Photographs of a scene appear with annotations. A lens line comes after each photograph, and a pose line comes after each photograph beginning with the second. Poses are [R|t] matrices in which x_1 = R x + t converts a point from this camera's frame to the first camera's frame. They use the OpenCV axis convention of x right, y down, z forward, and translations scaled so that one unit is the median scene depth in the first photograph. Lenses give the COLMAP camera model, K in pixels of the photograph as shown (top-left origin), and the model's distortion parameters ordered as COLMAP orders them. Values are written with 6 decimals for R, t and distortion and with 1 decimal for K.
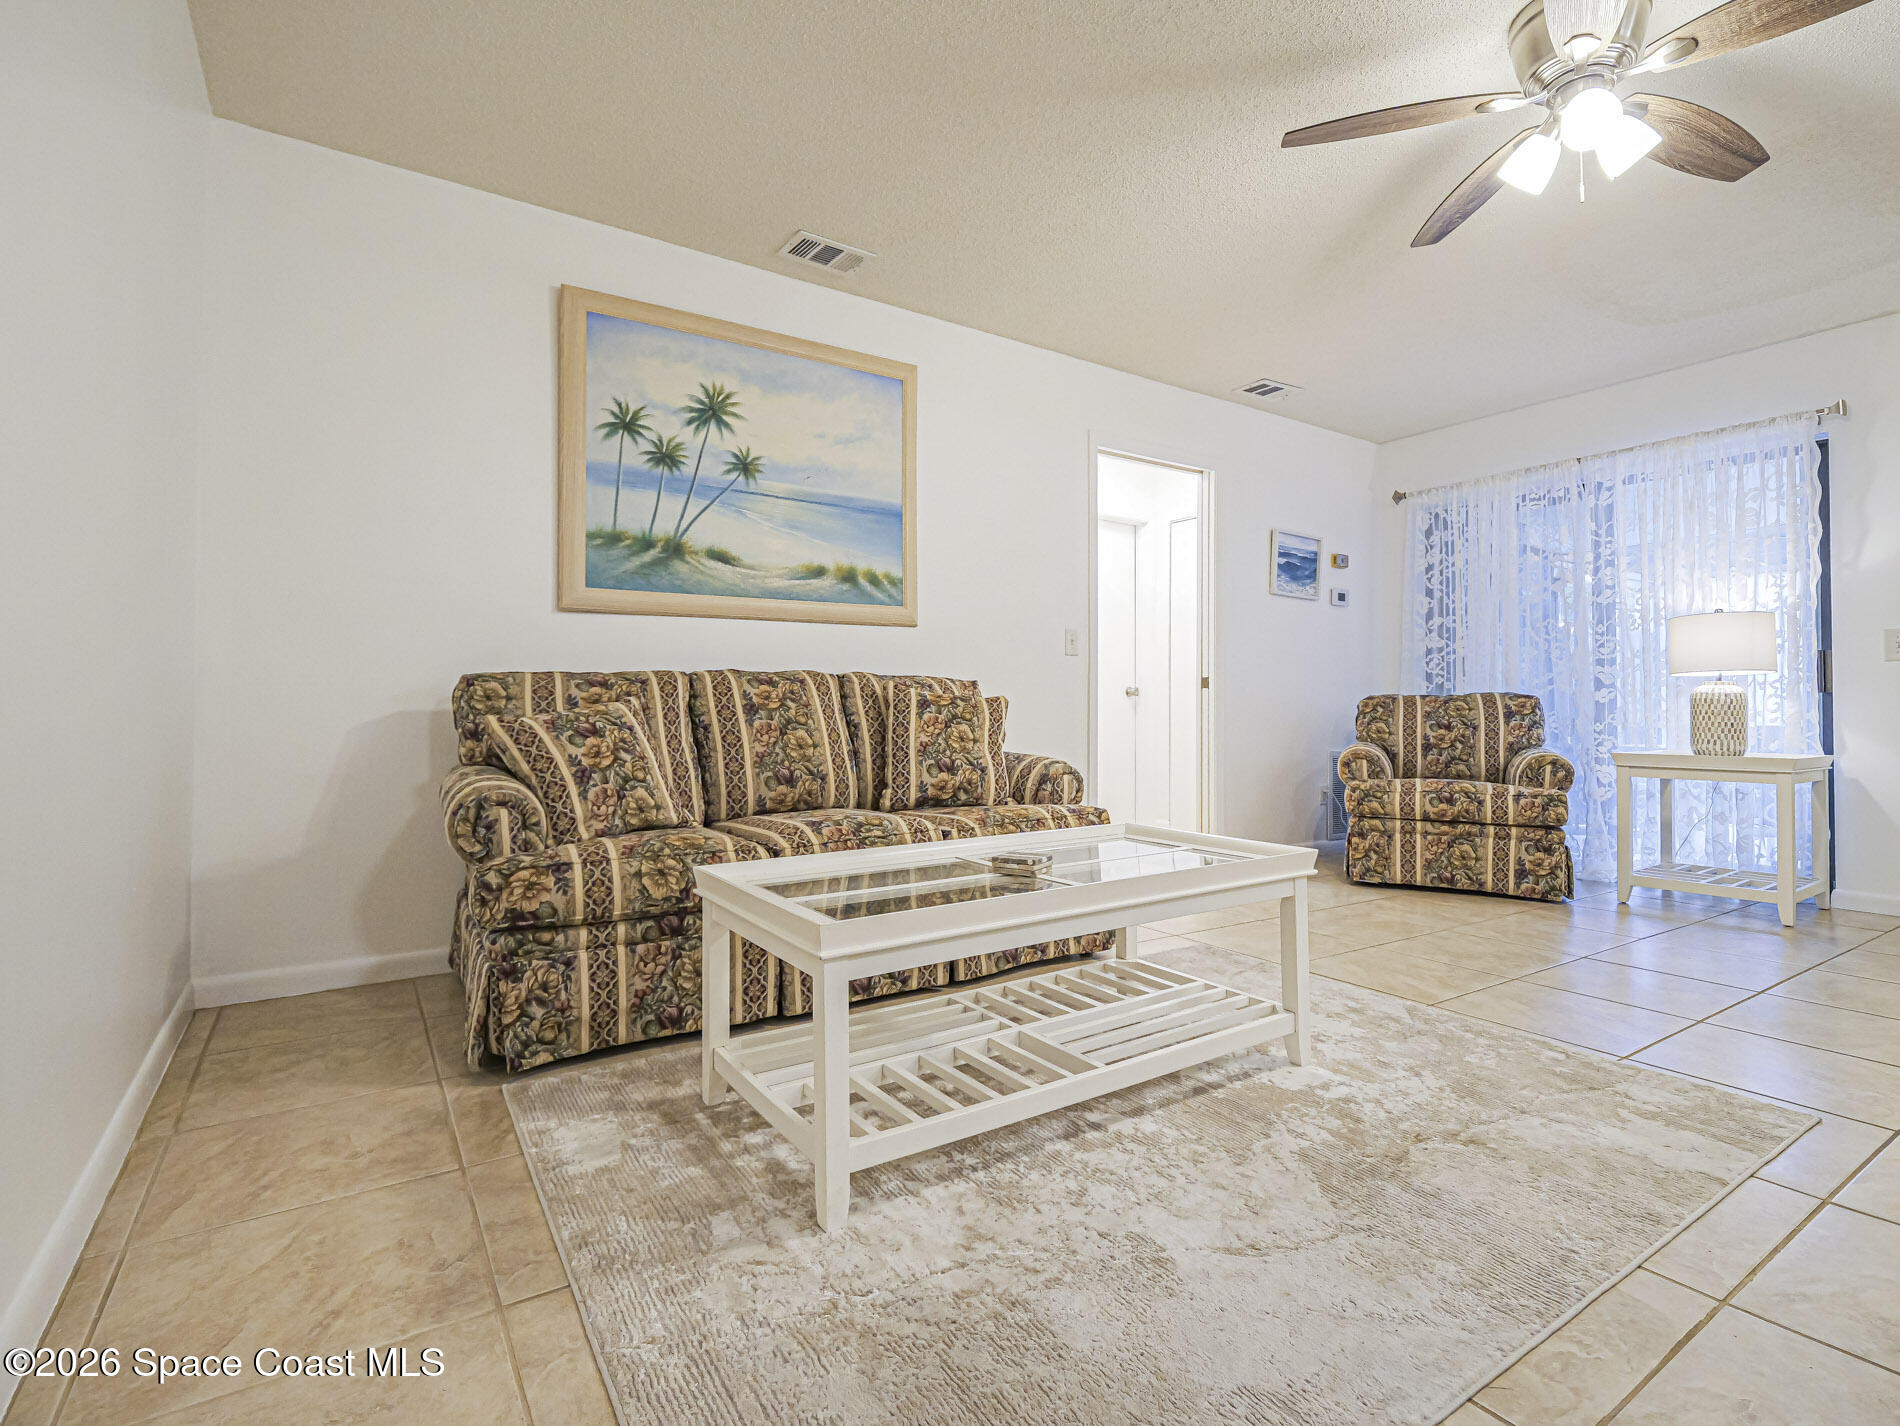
lens RADIAL K [[930.3, 0, 957.7], [0, 930.3, 673.7], [0, 0, 1]] dist [-0.008350, -0.000197]
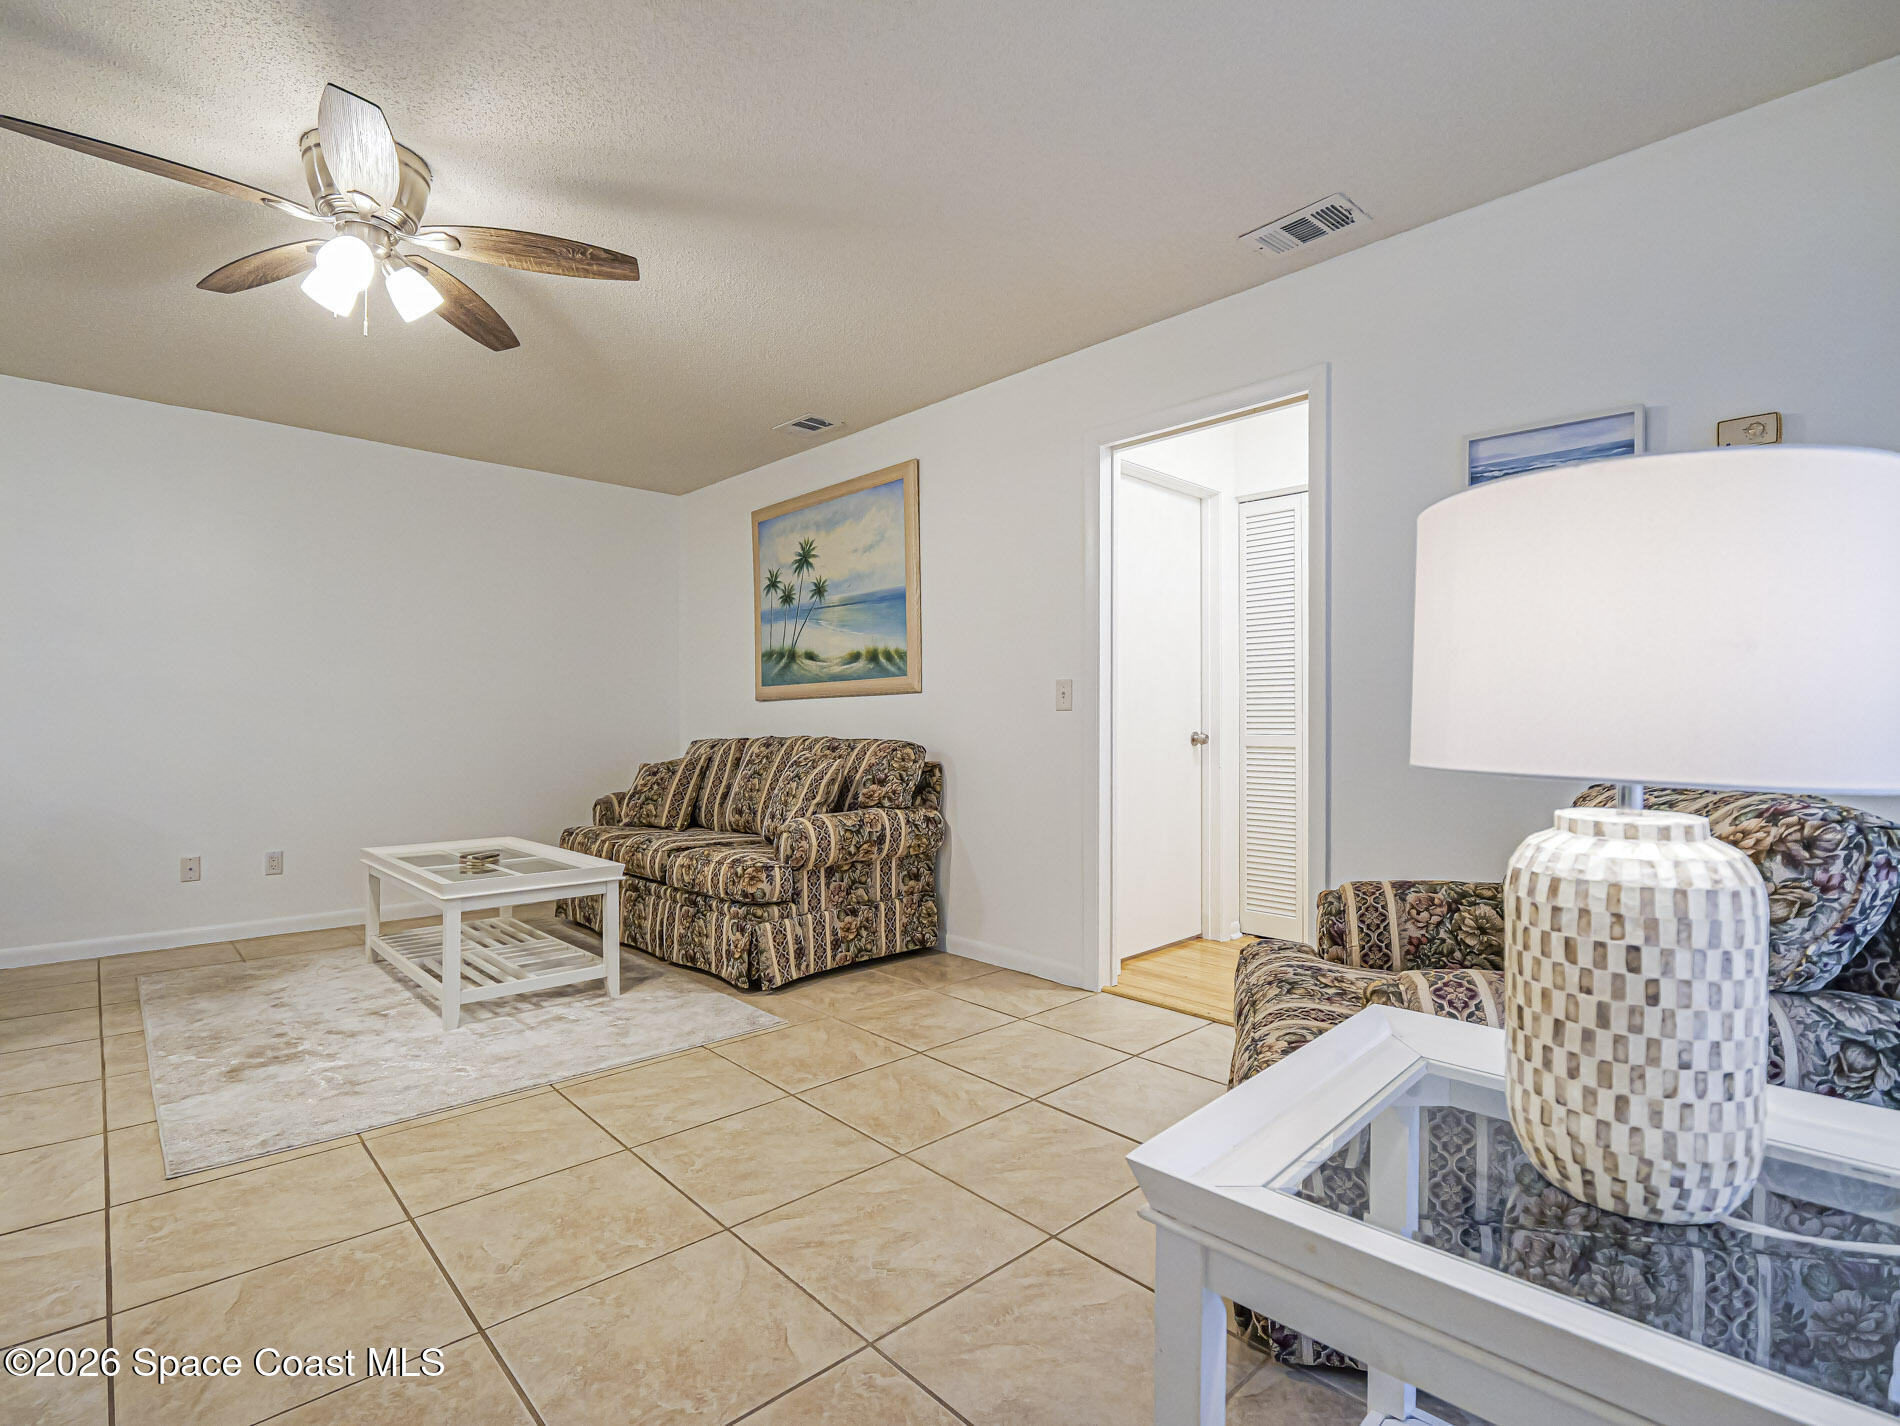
lens RADIAL K [[930.3, 0, 957.7], [0, 930.3, 673.7], [0, 0, 1]] dist [-0.008350, -0.000197]
pose [[0.159505, -0.047872, -0.986036, 1.095083], [0.042241, 0.998240, -0.041631, -0.025276], [0.986293, -0.035010, 0.161247, 0.892349]]
